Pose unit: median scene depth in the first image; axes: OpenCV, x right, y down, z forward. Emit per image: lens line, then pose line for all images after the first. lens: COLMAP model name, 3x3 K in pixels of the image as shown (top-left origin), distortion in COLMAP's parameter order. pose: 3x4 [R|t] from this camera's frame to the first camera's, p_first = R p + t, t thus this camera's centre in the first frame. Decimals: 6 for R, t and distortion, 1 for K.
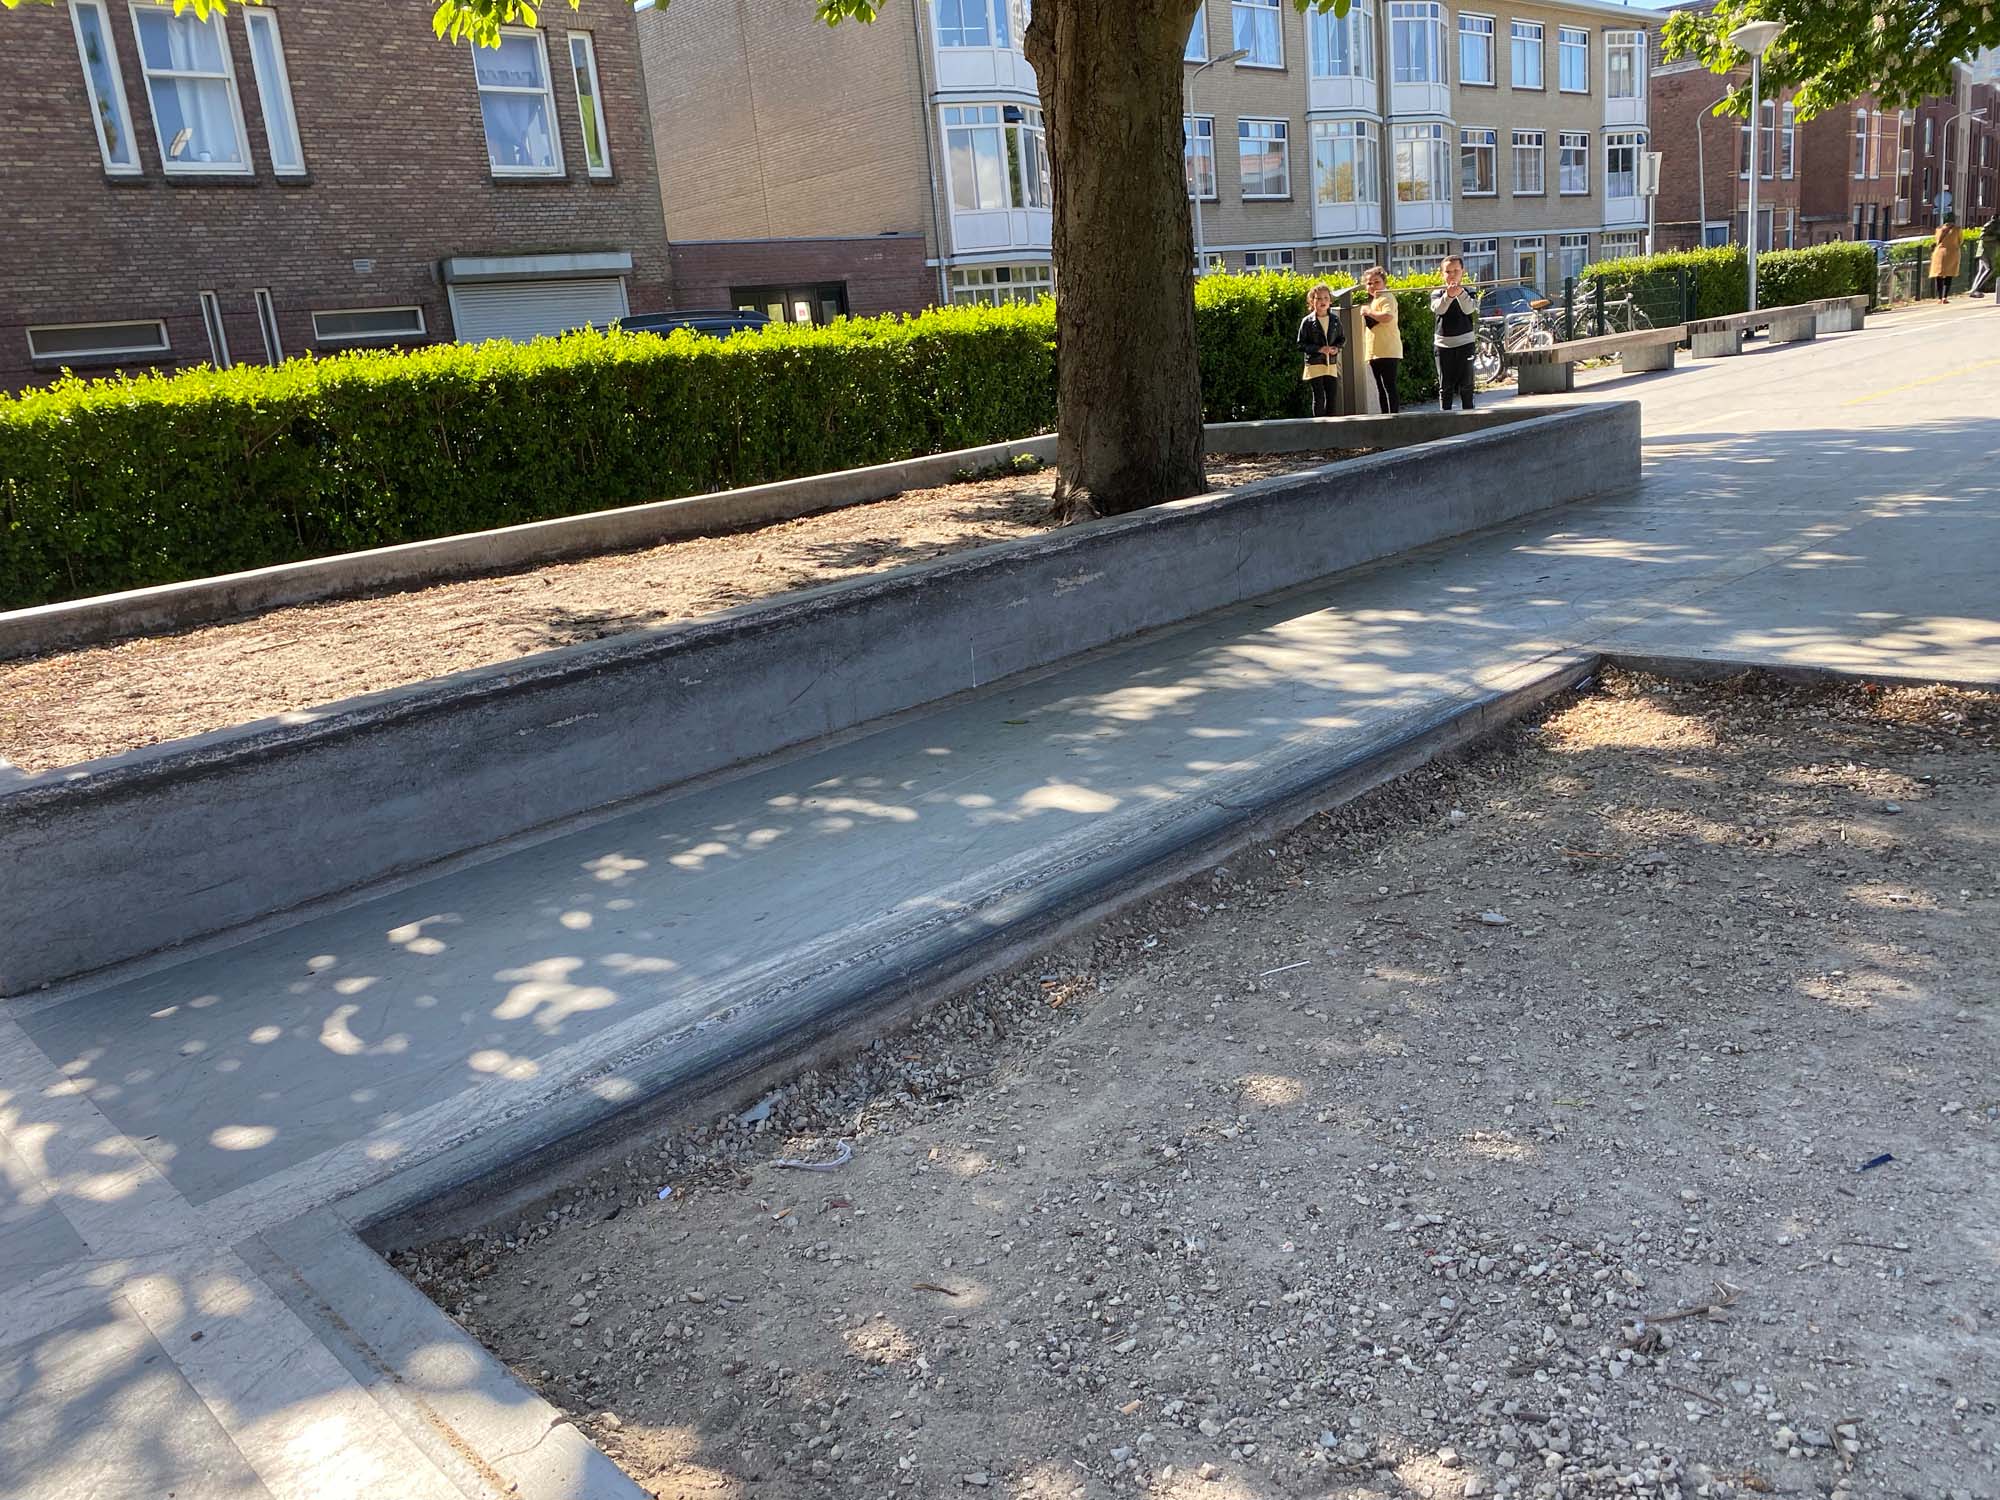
lens RADIAL K [[1510.2, 0, 995.2], [0, 1510.2, 743.6], [0, 0, 1]] dist [-0.021304, -0.013798]
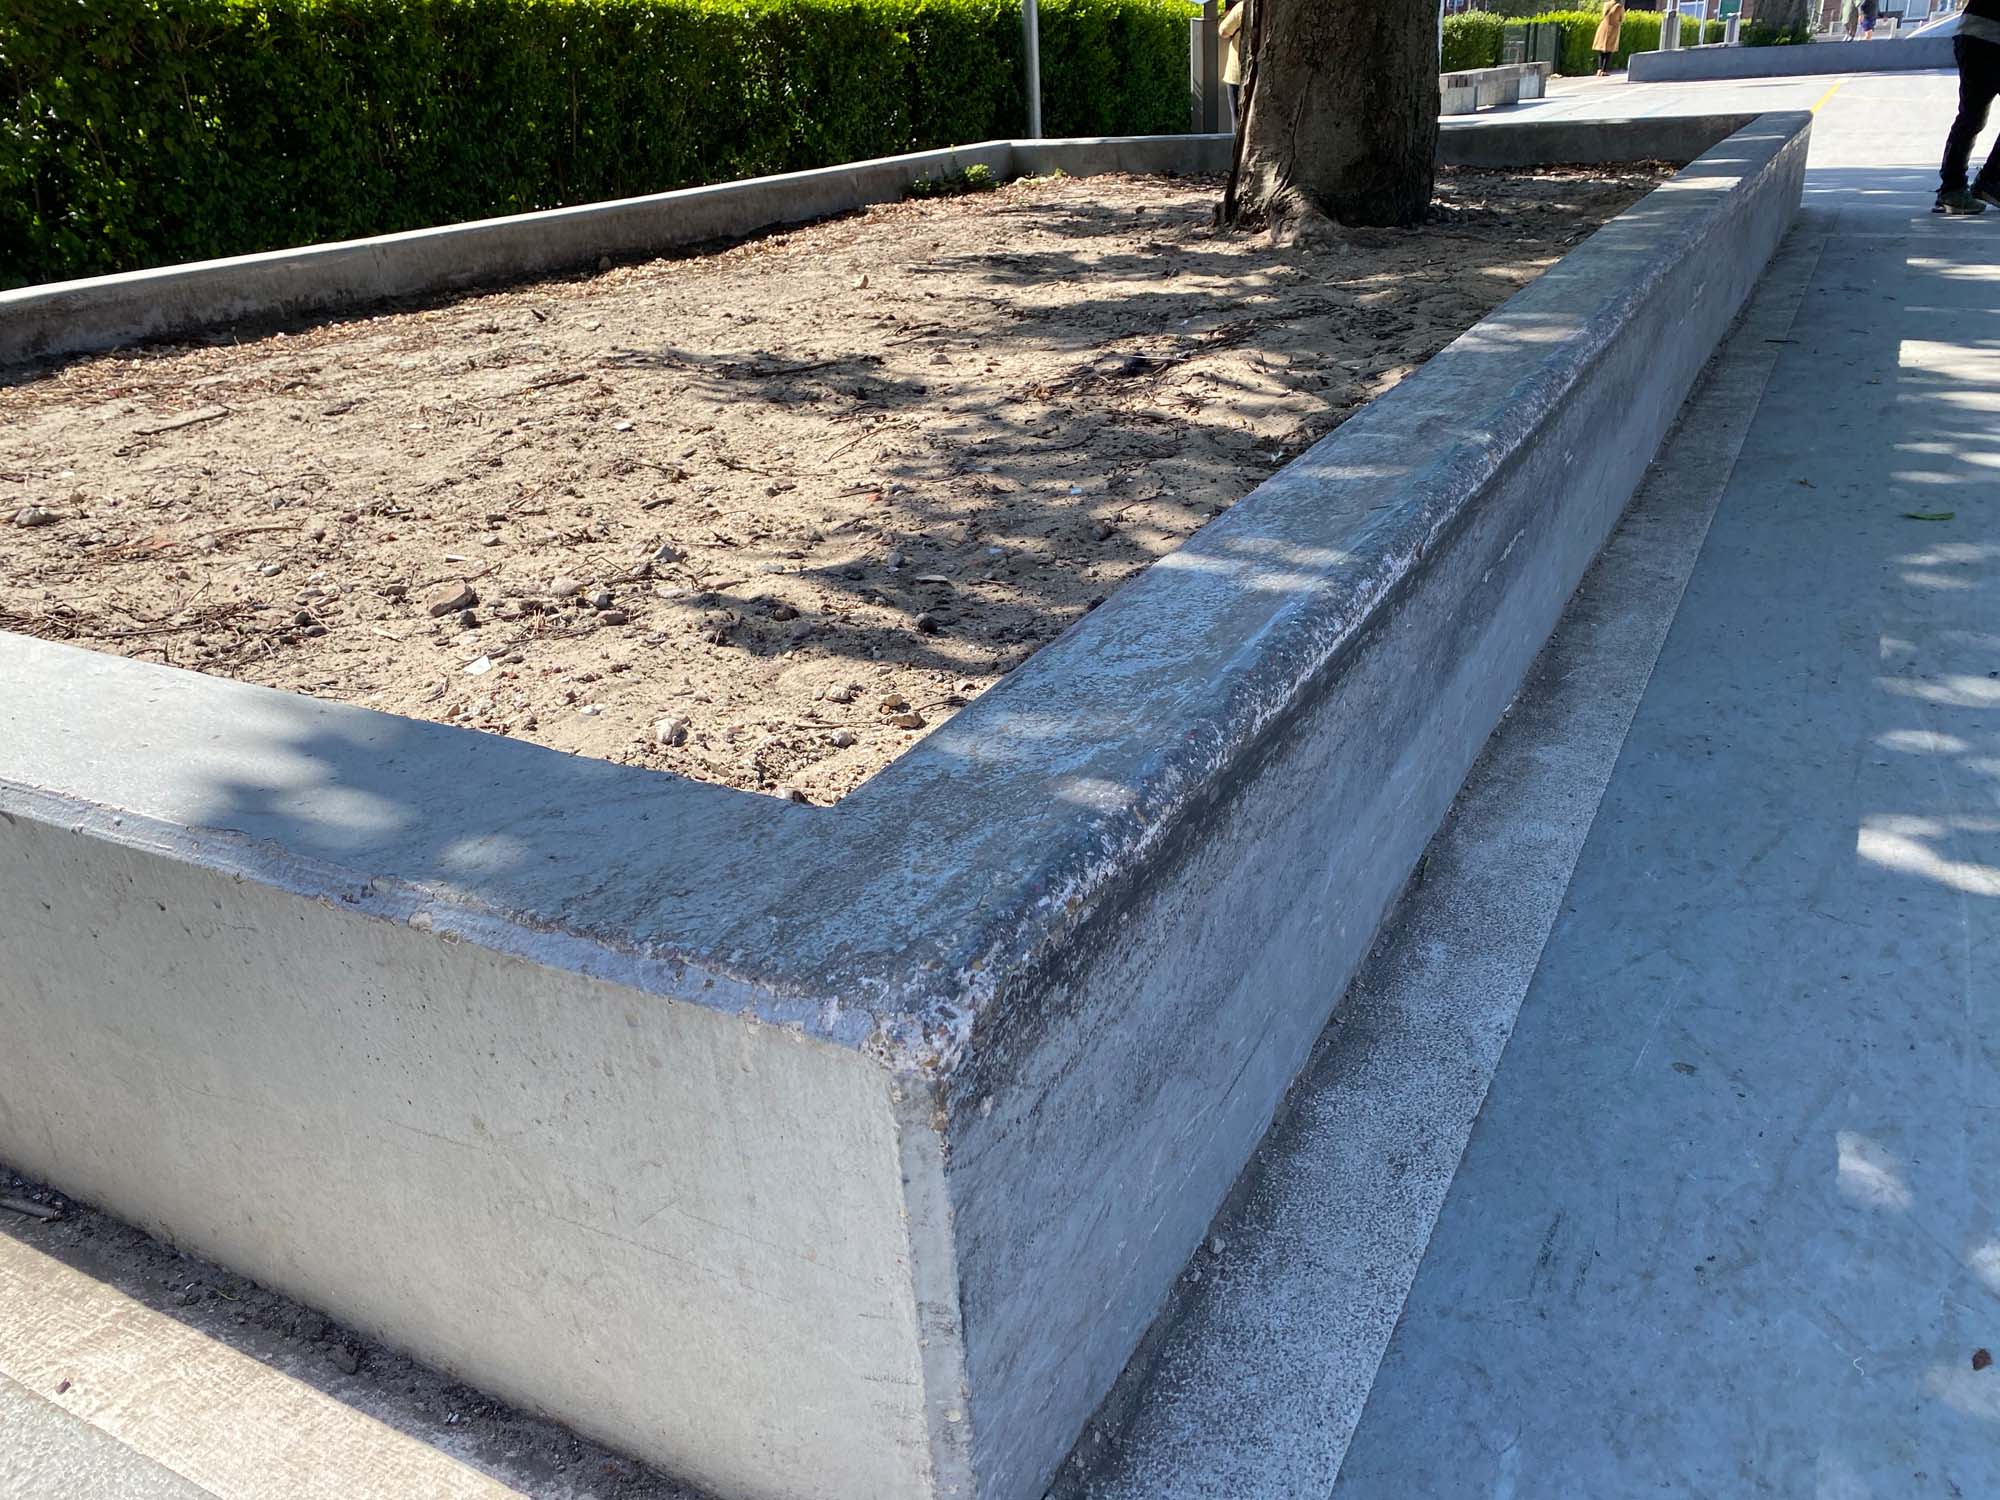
lens RADIAL K [[1510.2, 0, 1004.2], [0, 1510.2, 746.1], [0, 0, 1]] dist [-0.021304, -0.013798]
pose [[0.948483, -0.080536, 0.306420, -0.273949], [0.037401, 0.988852, 0.144126, -0.012140], [-0.314611, -0.125241, 0.940922, 0.290207]]
